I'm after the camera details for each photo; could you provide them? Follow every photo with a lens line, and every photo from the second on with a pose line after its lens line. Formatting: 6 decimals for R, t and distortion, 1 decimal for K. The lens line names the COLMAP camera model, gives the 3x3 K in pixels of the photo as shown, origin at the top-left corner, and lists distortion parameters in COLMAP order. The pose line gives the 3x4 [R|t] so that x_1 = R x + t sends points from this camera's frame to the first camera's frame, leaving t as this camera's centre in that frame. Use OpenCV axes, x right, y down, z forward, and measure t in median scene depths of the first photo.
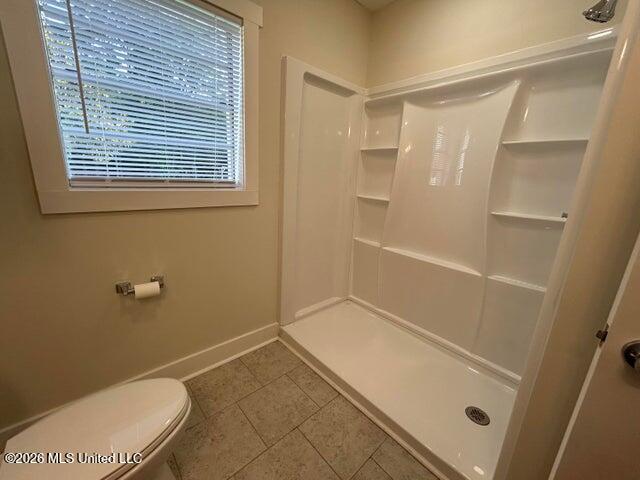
lens RADIAL K [[258.8, 0, 320.0], [0, 258.8, 240.0], [0, 0, 1]] dist [0.000698, 0.000079]
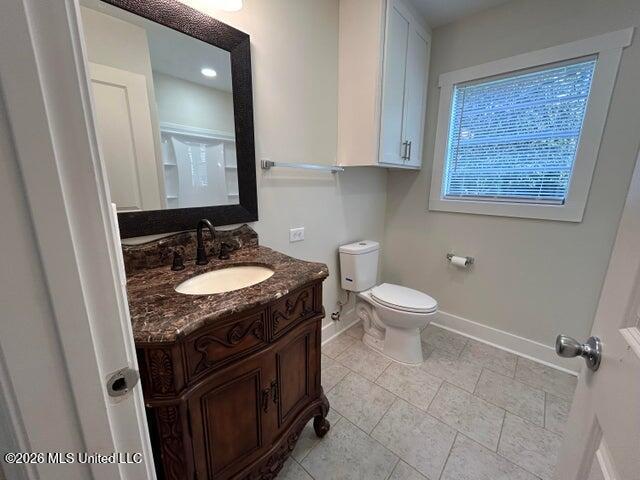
lens RADIAL K [[258.8, 0, 320.0], [0, 258.8, 240.0], [0, 0, 1]] dist [0.000698, 0.000079]
pose [[0.103791, 0.170335, -0.979905, 0.802556], [-0.251408, 0.957724, 0.139851, 0.053892], [0.962300, 0.231840, 0.142227, -0.115897]]
